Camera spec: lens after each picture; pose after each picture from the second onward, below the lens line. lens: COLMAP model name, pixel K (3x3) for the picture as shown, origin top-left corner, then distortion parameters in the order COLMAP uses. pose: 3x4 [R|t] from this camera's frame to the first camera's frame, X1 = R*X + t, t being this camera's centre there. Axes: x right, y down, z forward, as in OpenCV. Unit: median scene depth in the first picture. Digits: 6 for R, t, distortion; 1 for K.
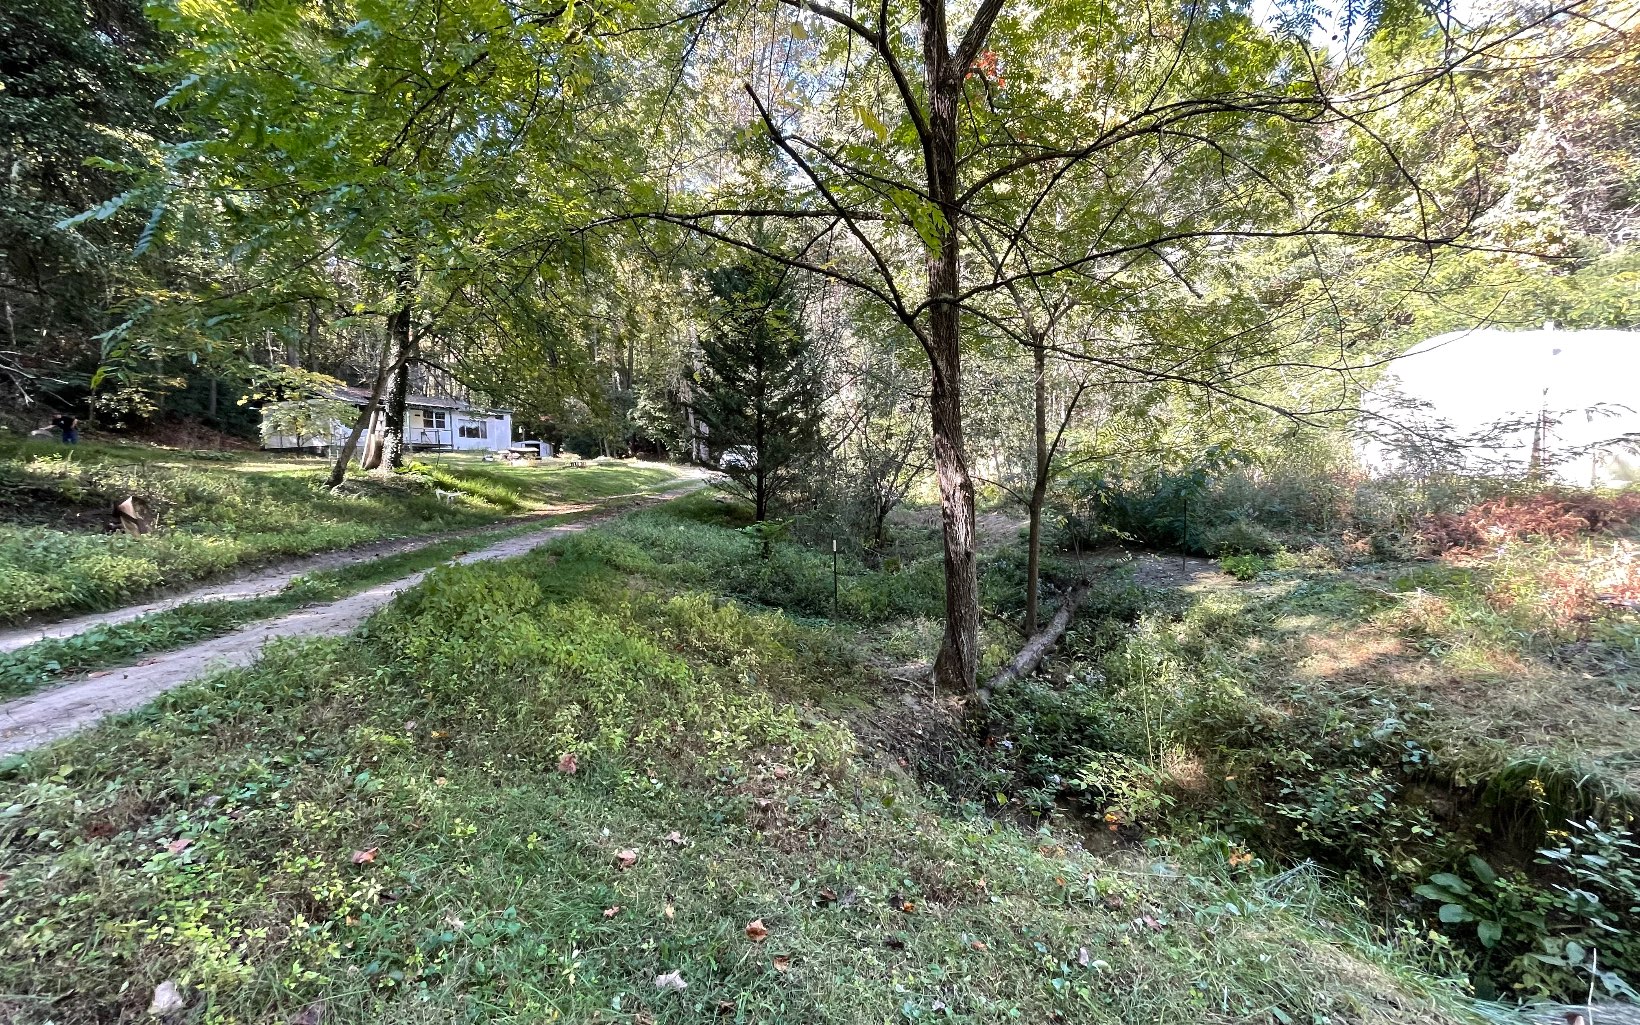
lens RADIAL K [[661.2, 0, 808.7], [0, 661.2, 510.2], [0, 0, 1]] dist [-0.000190, 0.000051]
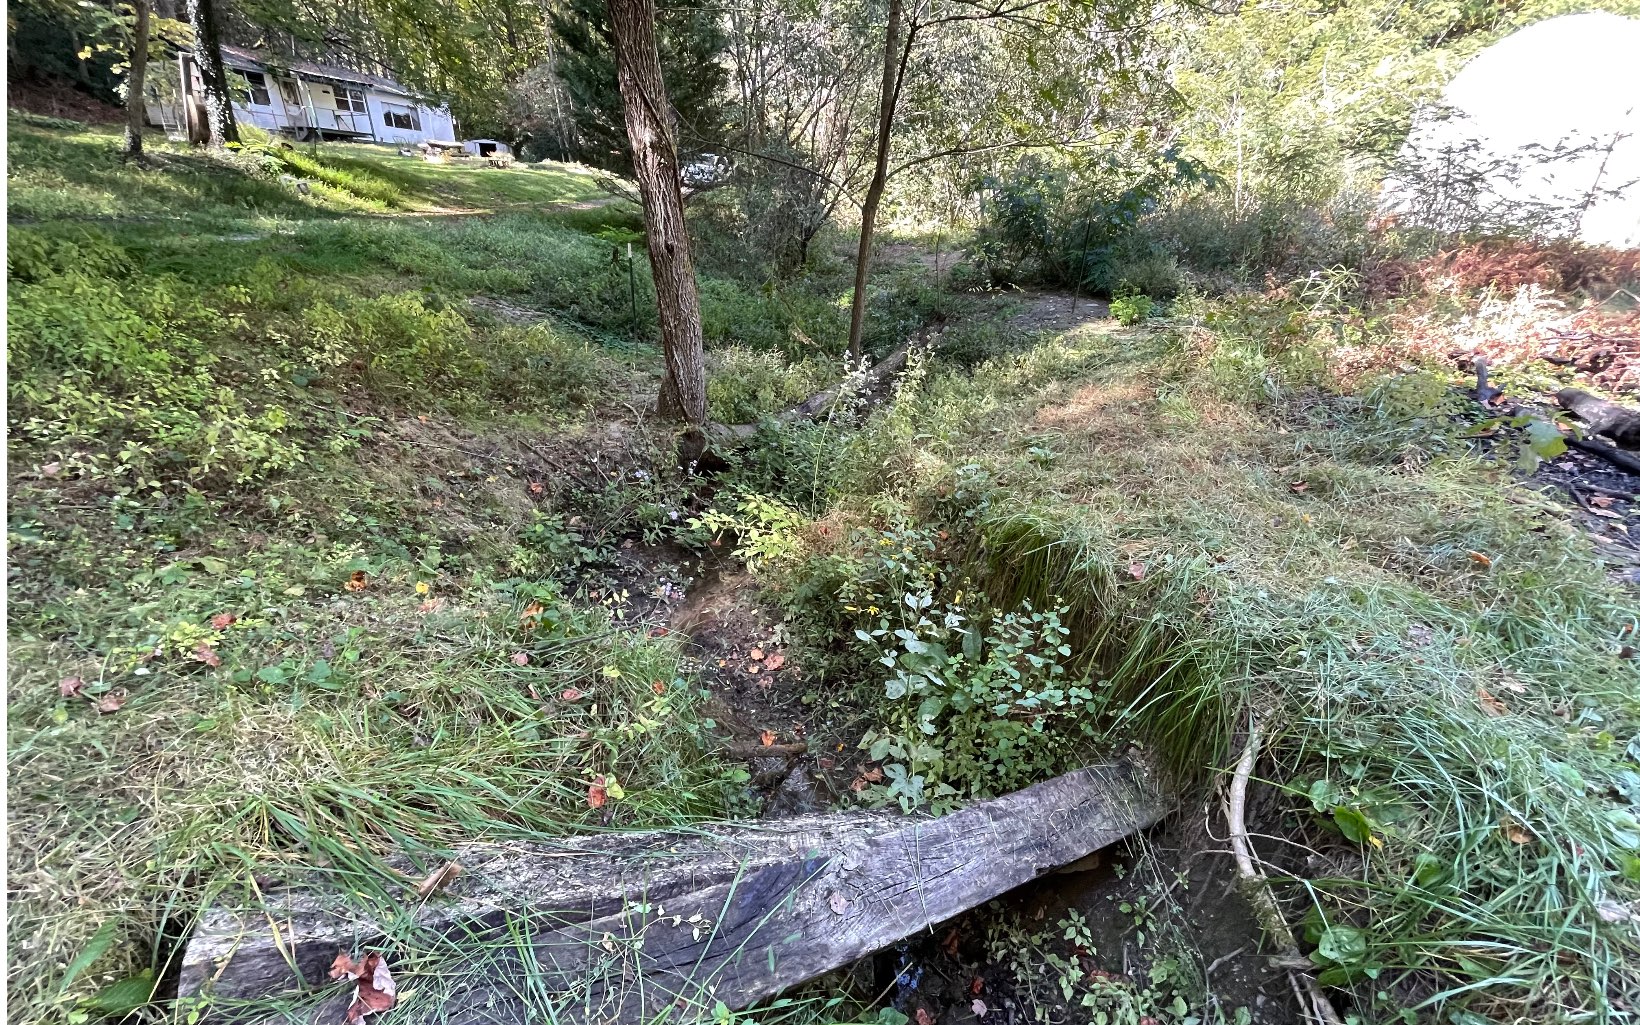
lens RADIAL K [[661.2, 0, 815.9], [0, 661.2, 519.0], [0, 0, 1]] dist [-0.000190, 0.000051]
pose [[0.998046, 0.062227, -0.005580, 0.137606], [-0.055606, 0.925459, 0.374746, 0.019271], [0.028483, -0.373703, 0.927111, 0.051585]]
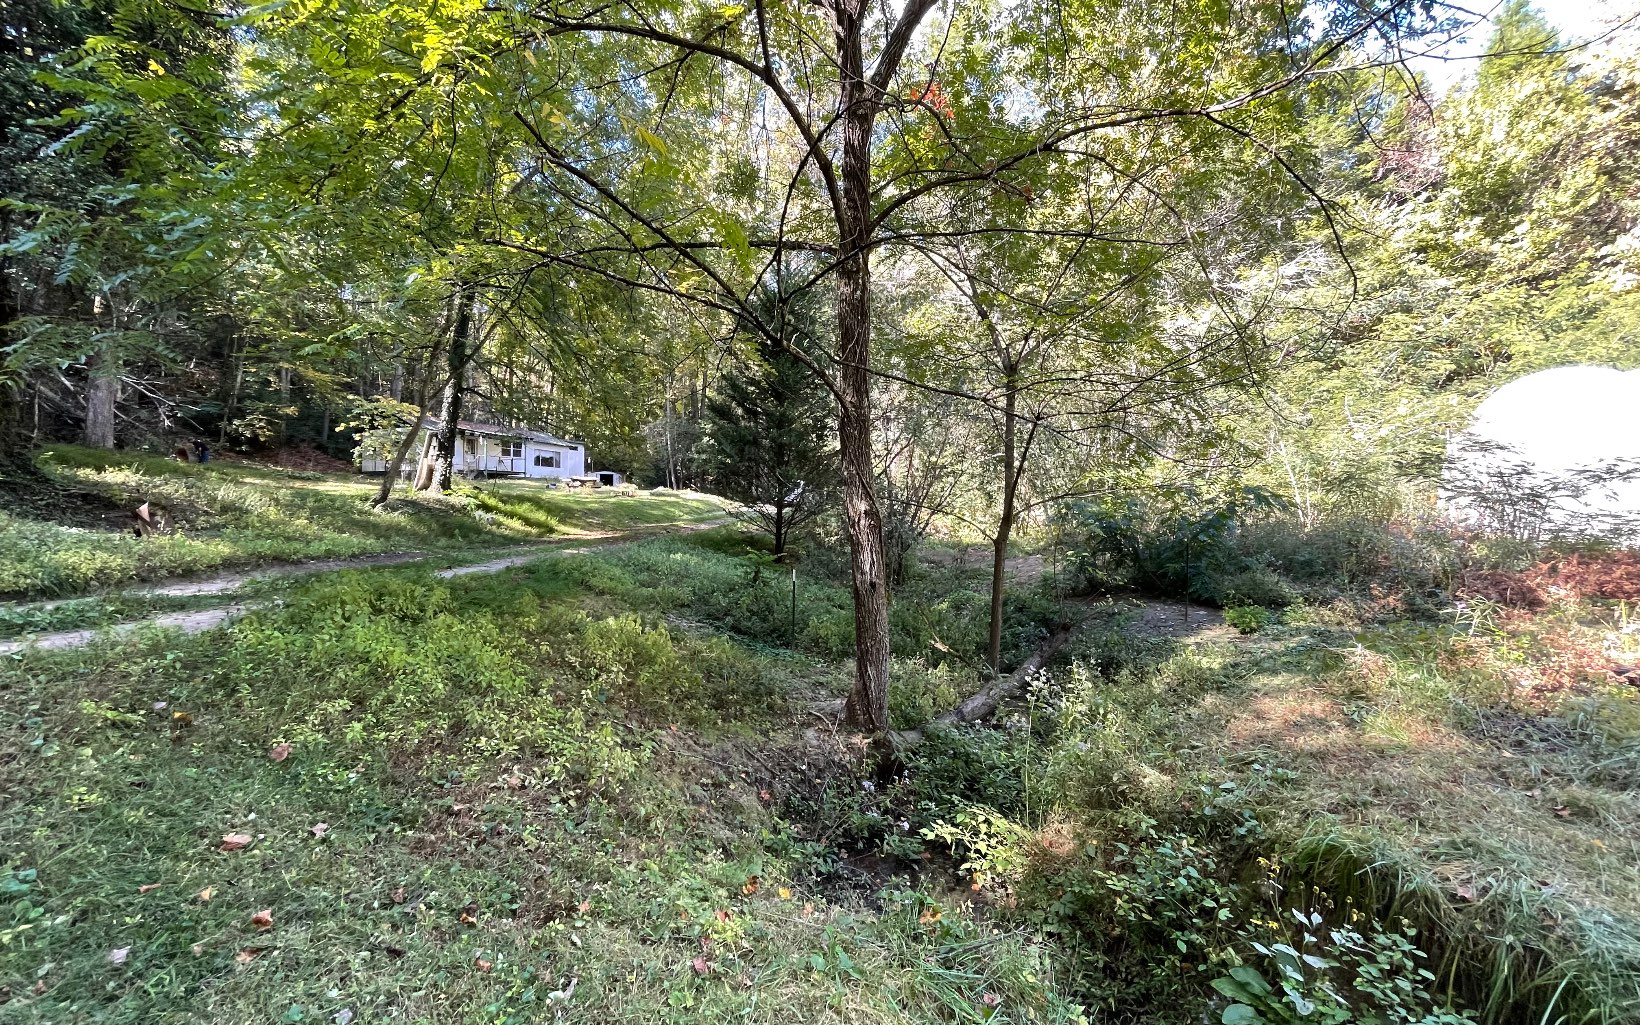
lens RADIAL K [[661.2, 0, 809.8], [0, 661.2, 512.6], [0, 0, 1]] dist [-0.000190, 0.000051]
pose [[0.992207, 0.031504, -0.120556, 0.082452], [-0.037980, 0.997935, -0.051802, 0.005028], [0.118675, 0.055977, 0.991354, 0.009721]]
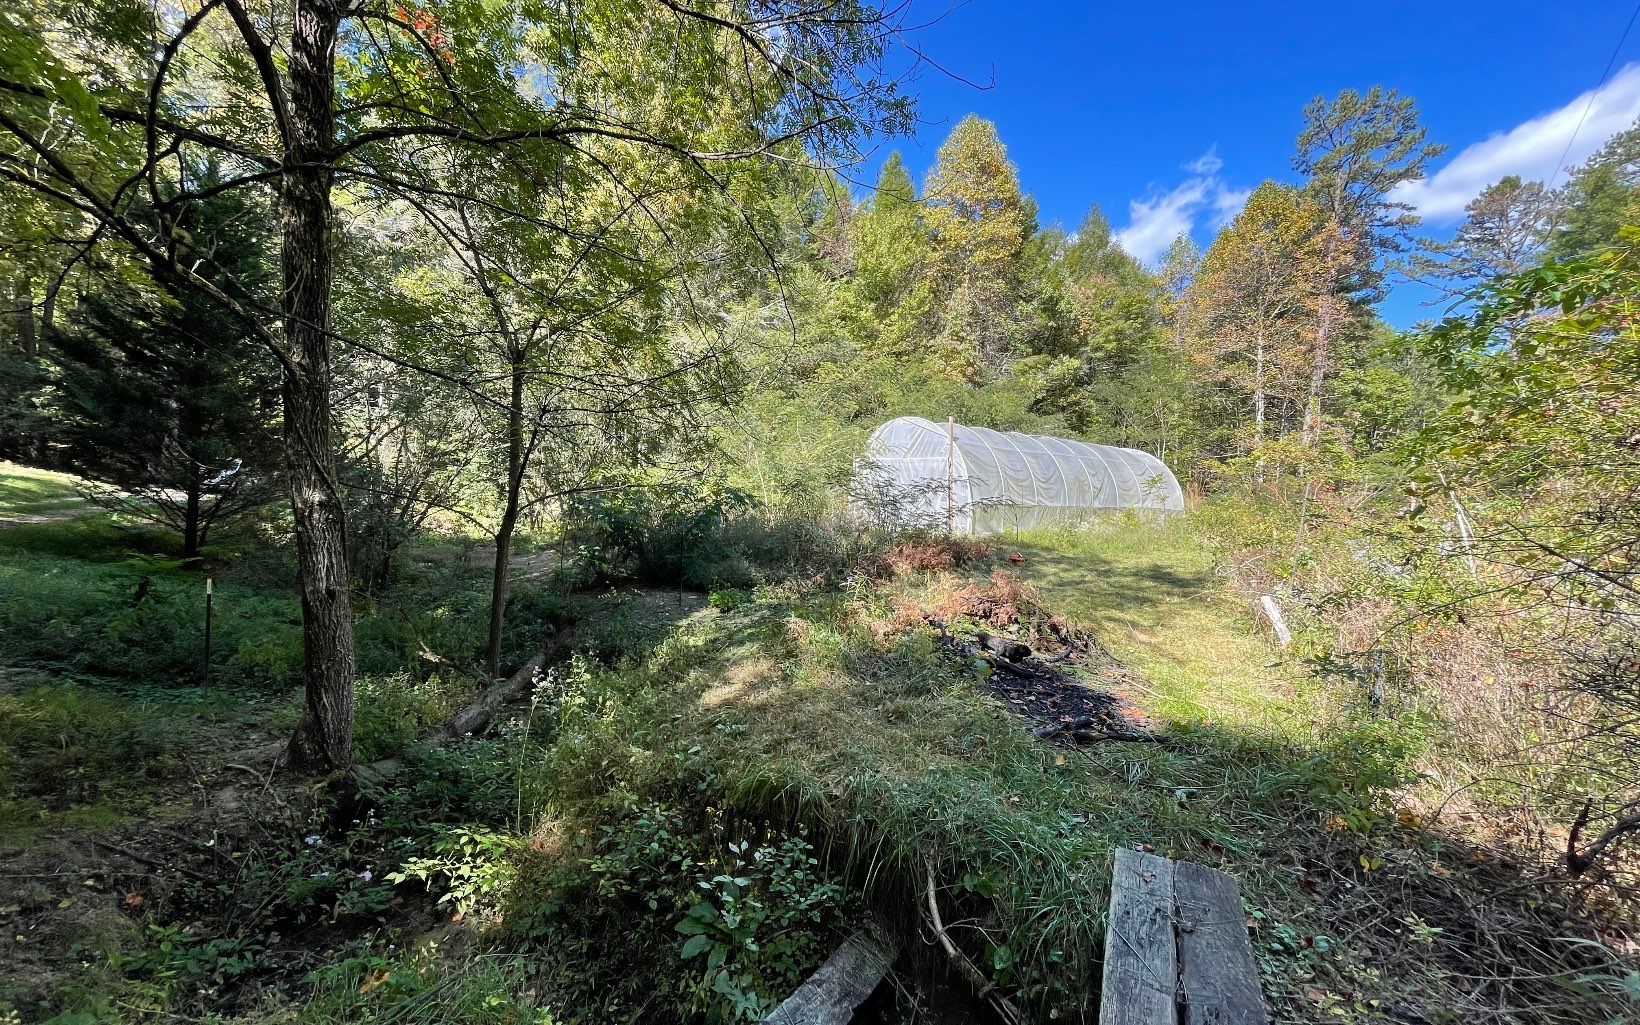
lens RADIAL K [[661.2, 0, 808.7], [0, 661.2, 513.7], [0, 0, 1]] dist [-0.000190, 0.000051]
pose [[0.838172, 0.044162, 0.543615, 0.089844], [-0.013621, 0.998101, -0.060081, 0.004188], [-0.545235, 0.042954, 0.837182, 0.010089]]
